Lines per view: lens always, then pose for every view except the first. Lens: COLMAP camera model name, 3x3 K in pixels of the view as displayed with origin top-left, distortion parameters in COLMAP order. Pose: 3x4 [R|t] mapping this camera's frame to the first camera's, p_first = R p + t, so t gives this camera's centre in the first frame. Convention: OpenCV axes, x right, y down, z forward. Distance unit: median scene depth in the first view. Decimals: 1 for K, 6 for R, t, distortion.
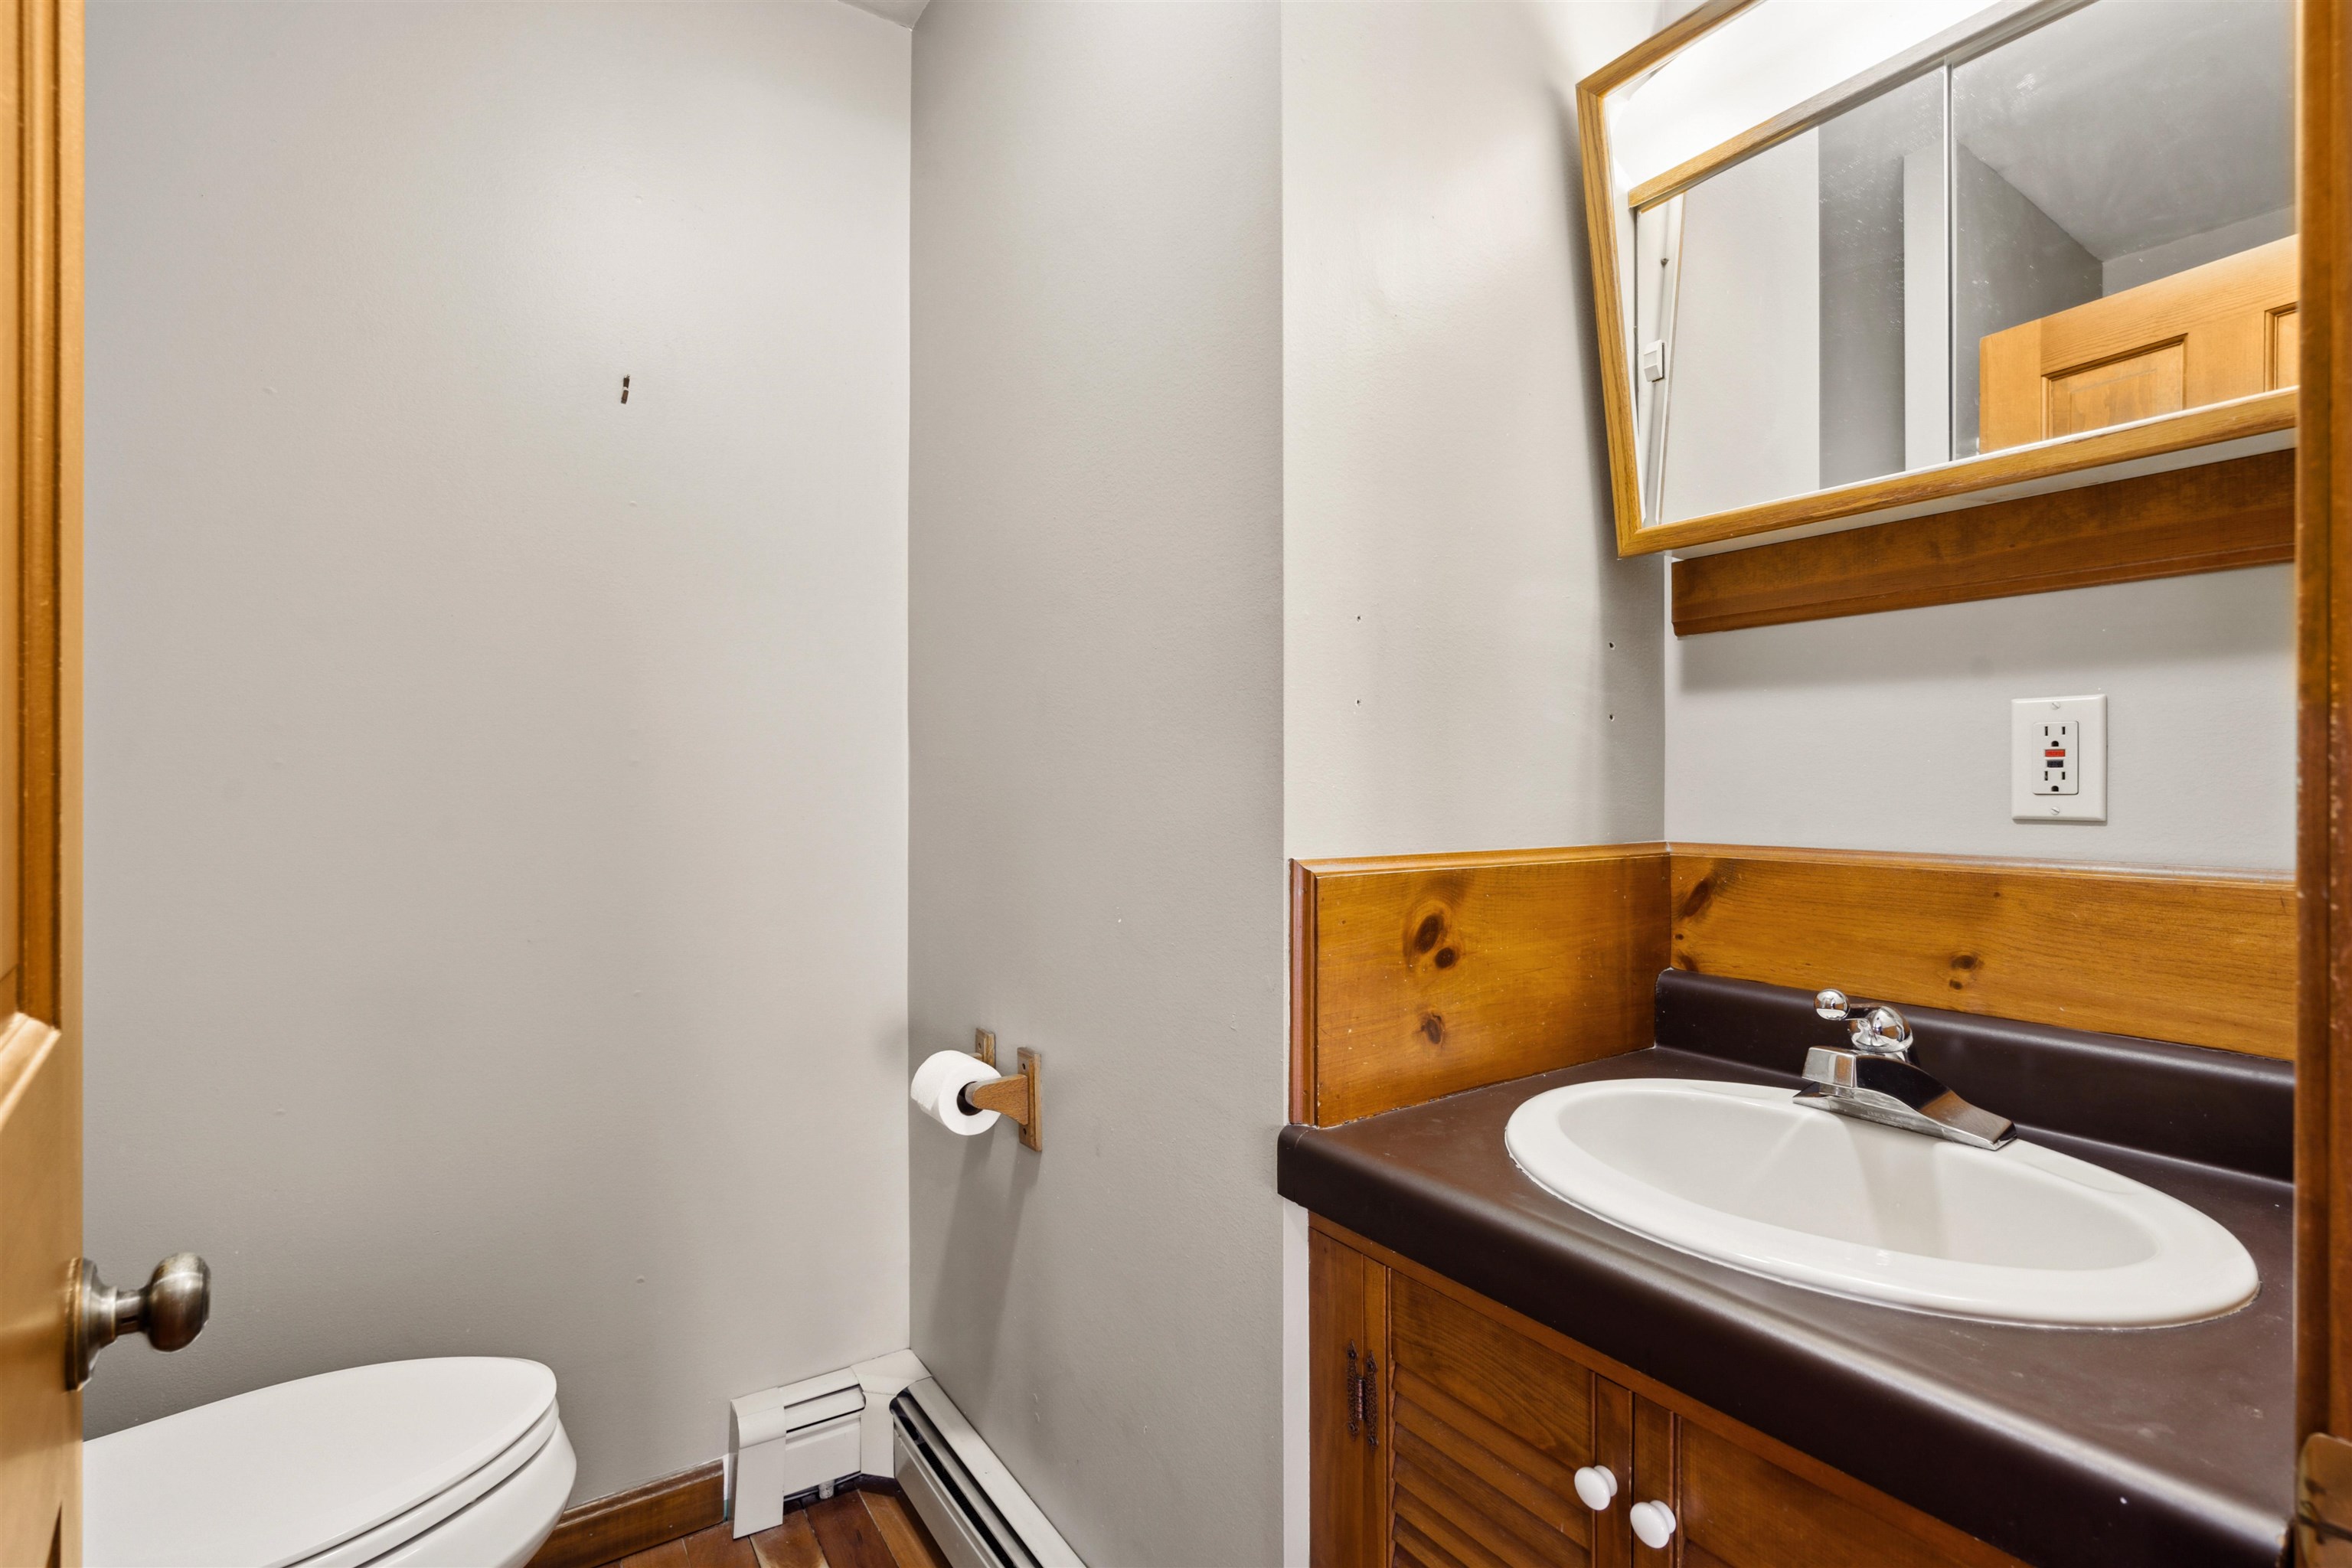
lens RADIAL K [[1067.0, 0, 1169.4], [0, 1067.0, 793.2], [0, 0, 1]] dist [-0.002492, 0.000409]
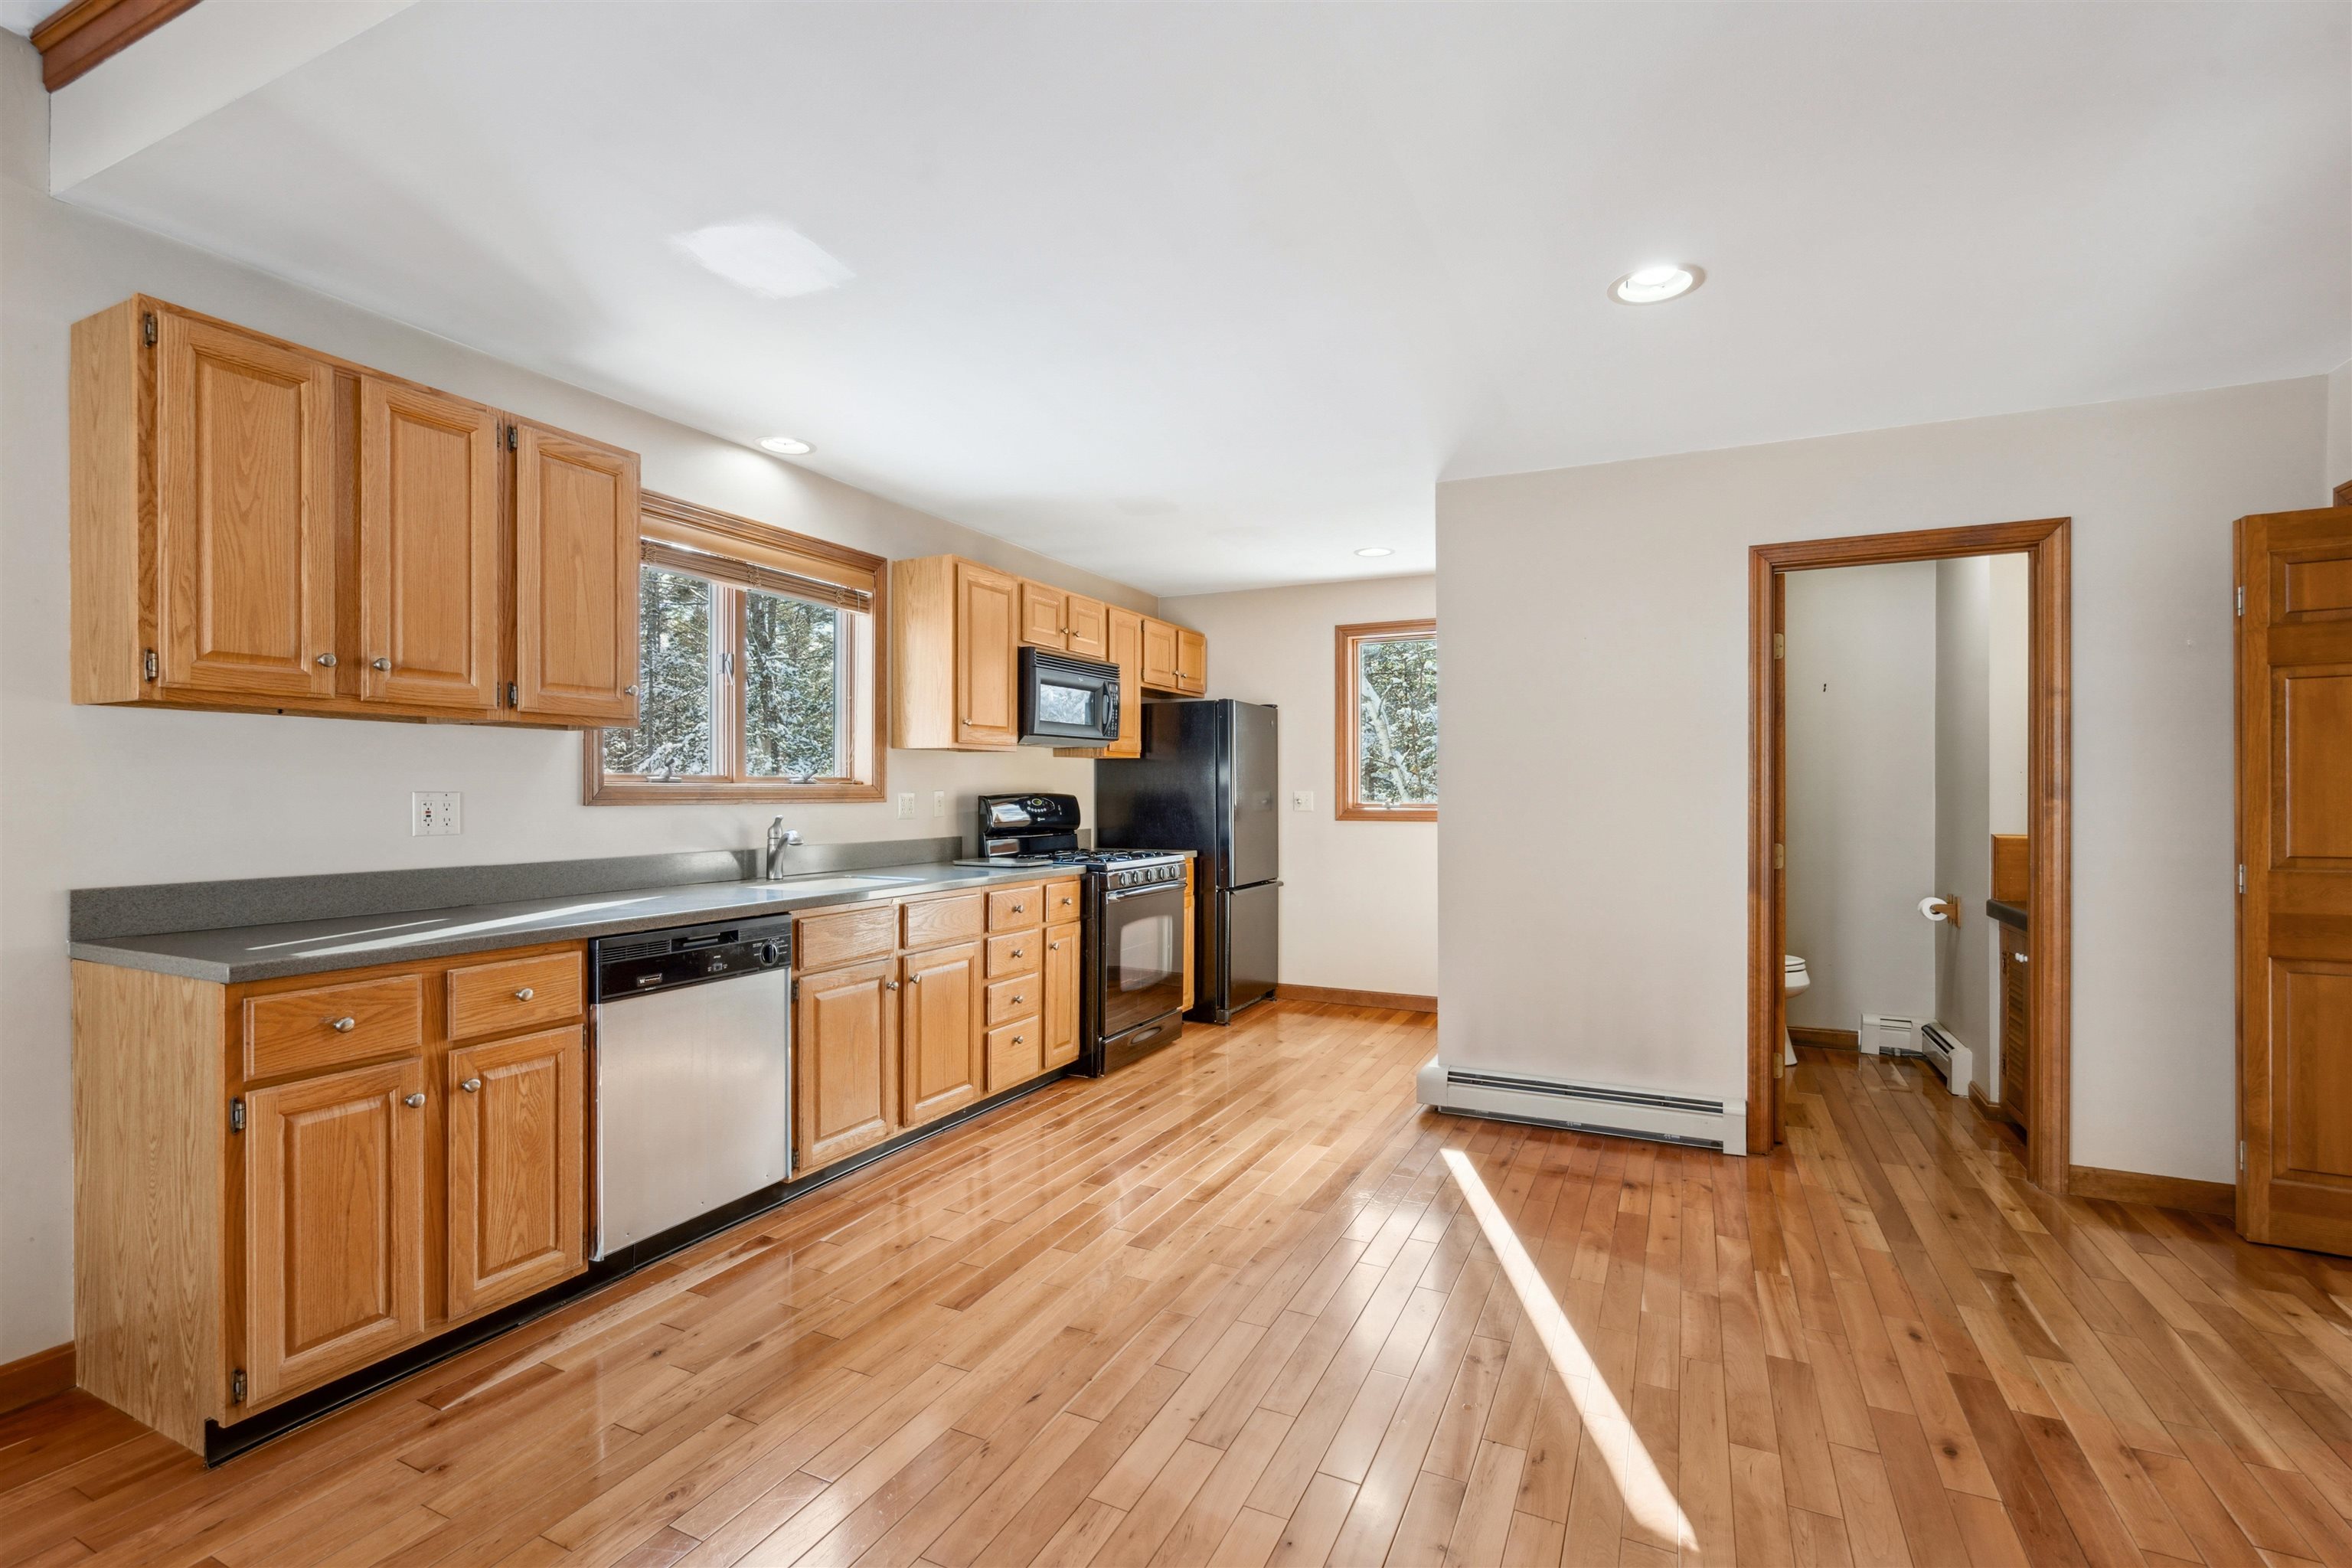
lens RADIAL K [[1067.0, 0, 1169.4], [0, 1067.0, 793.2], [0, 0, 1]] dist [-0.002492, 0.000409]
pose [[0.506210, 0.002314, -0.862407, 1.850643], [-0.001617, 0.999997, 0.001734, -0.087653], [0.862409, 0.000517, 0.506212, -3.427194]]
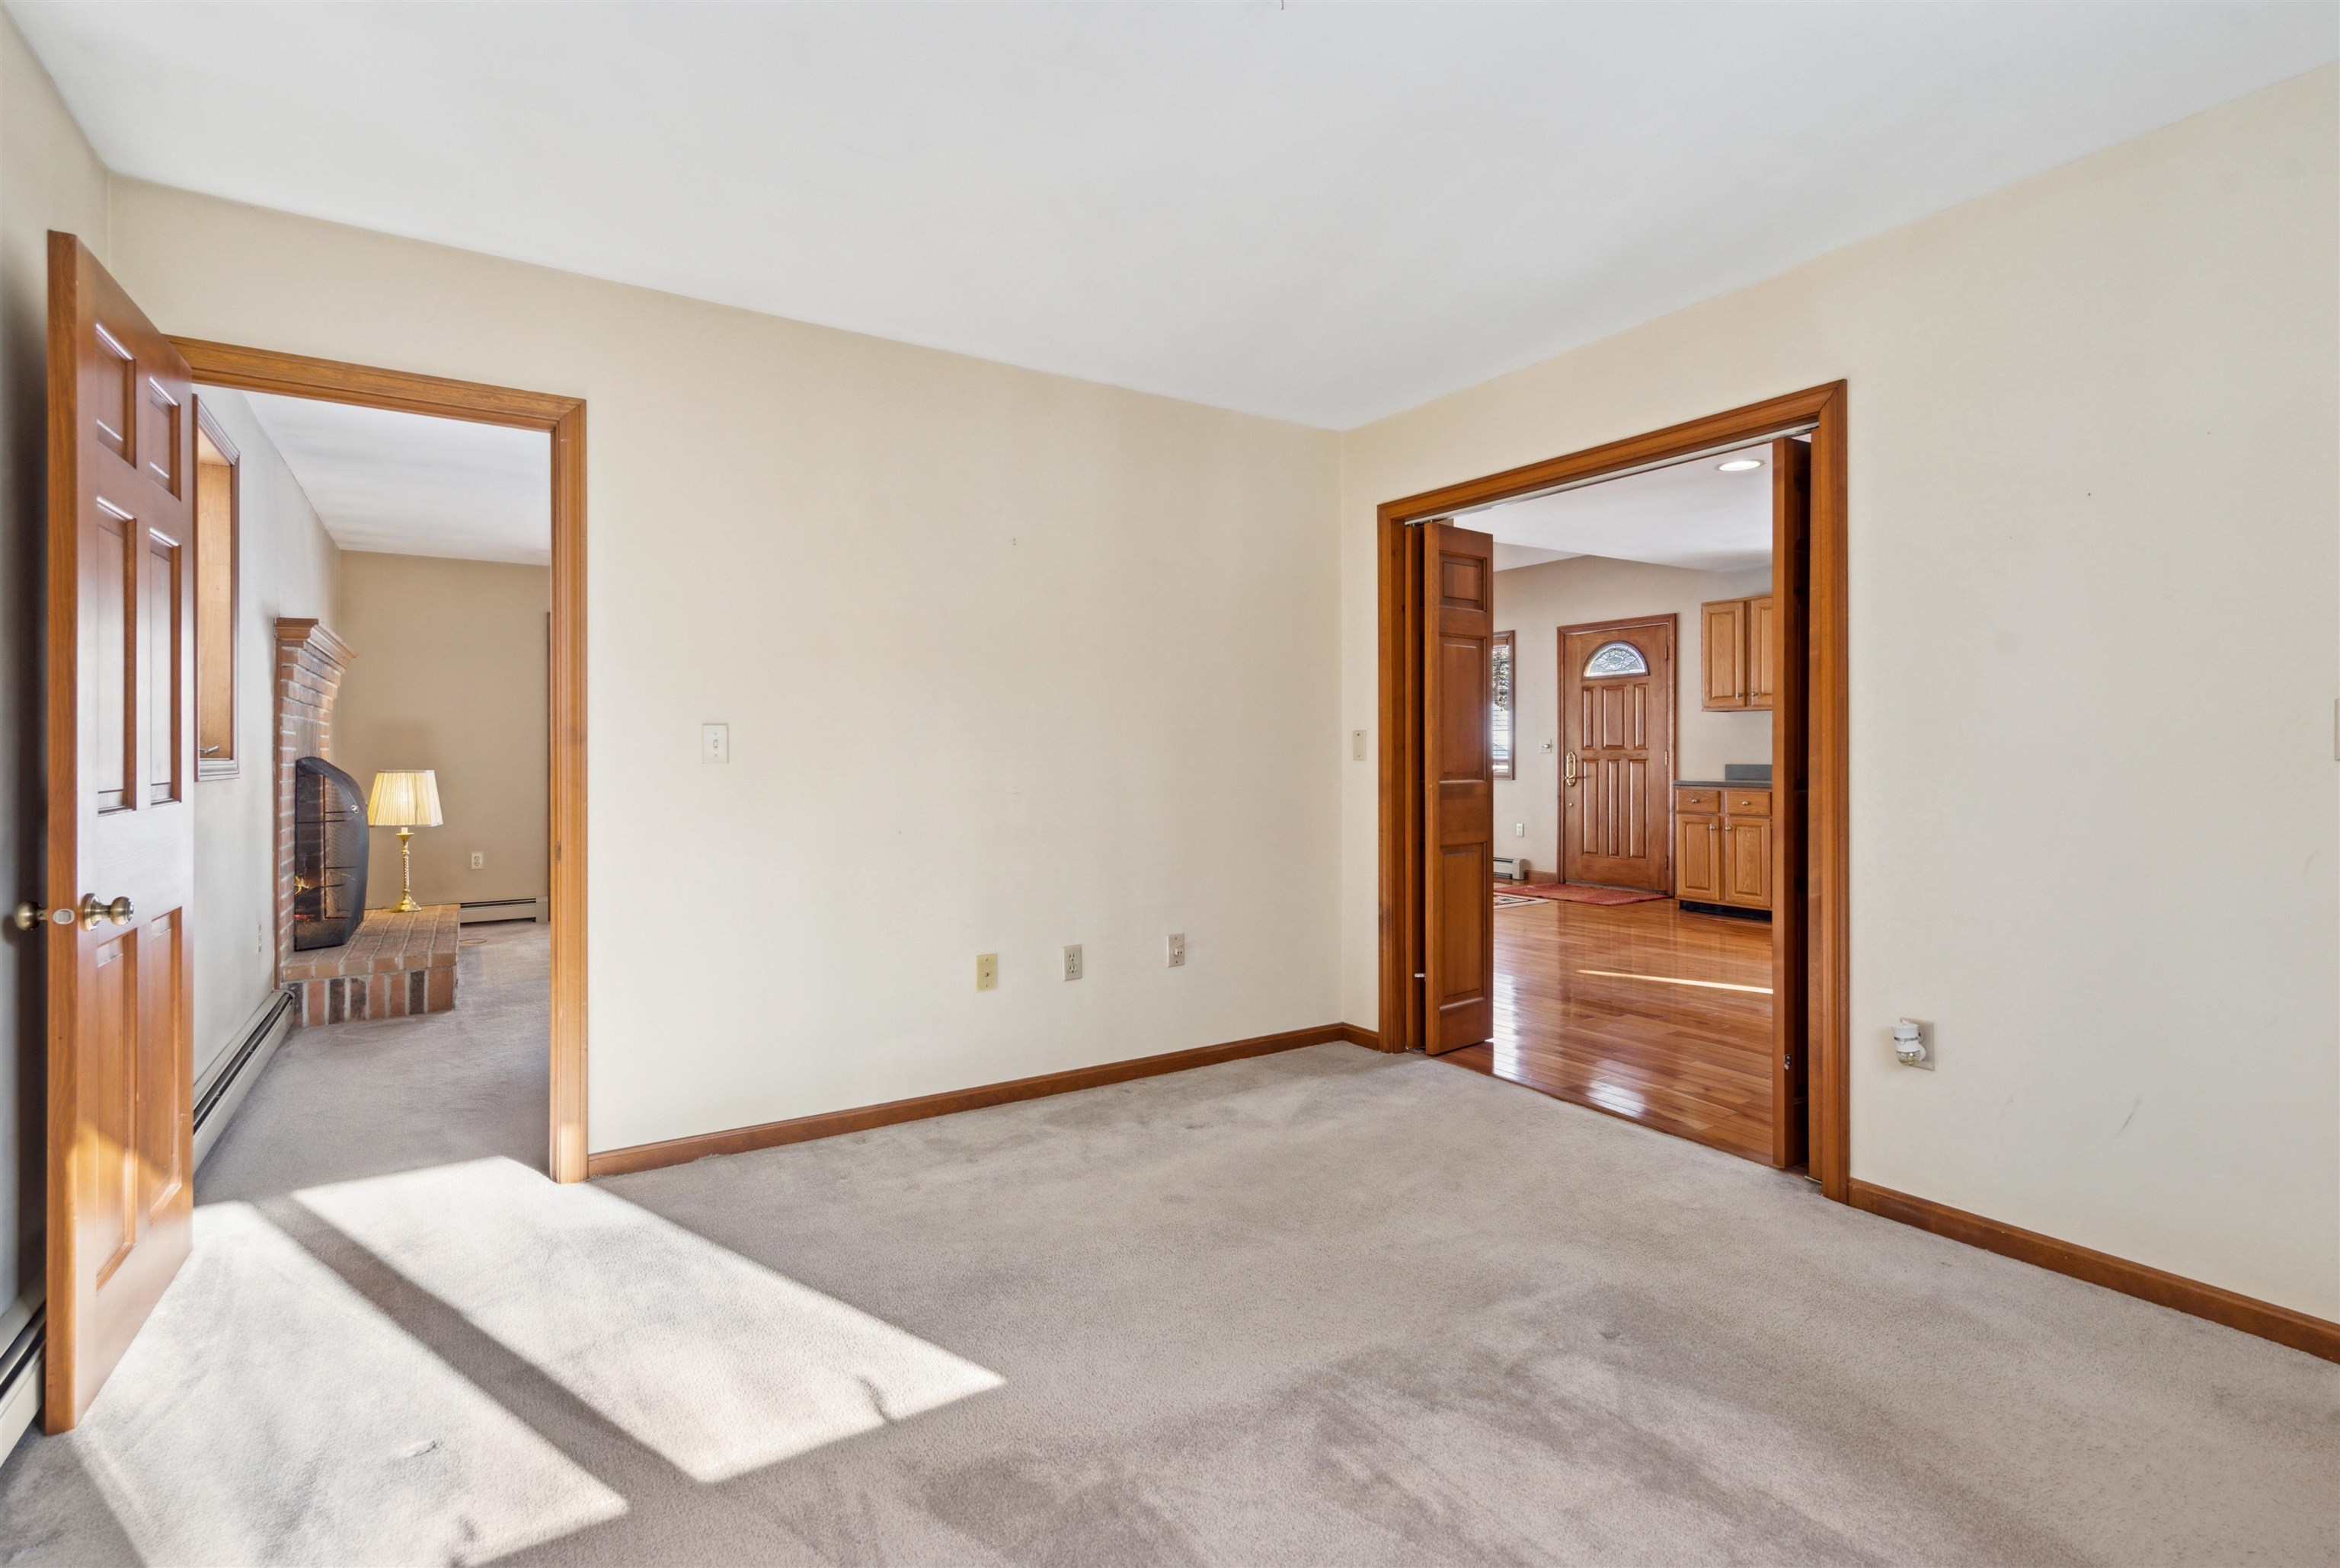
lens RADIAL K [[1094.1, 0, 1163.6], [0, 1094.1, 751.1], [0, 0, 1]] dist [-0.000846, 0.000080]
pose [[-0.999575, 0.001793, 0.029110, 2.635870], [0.001840, 0.999997, 0.001565, -0.002825], [-0.029107, 0.001618, -0.999575, 3.283834]]
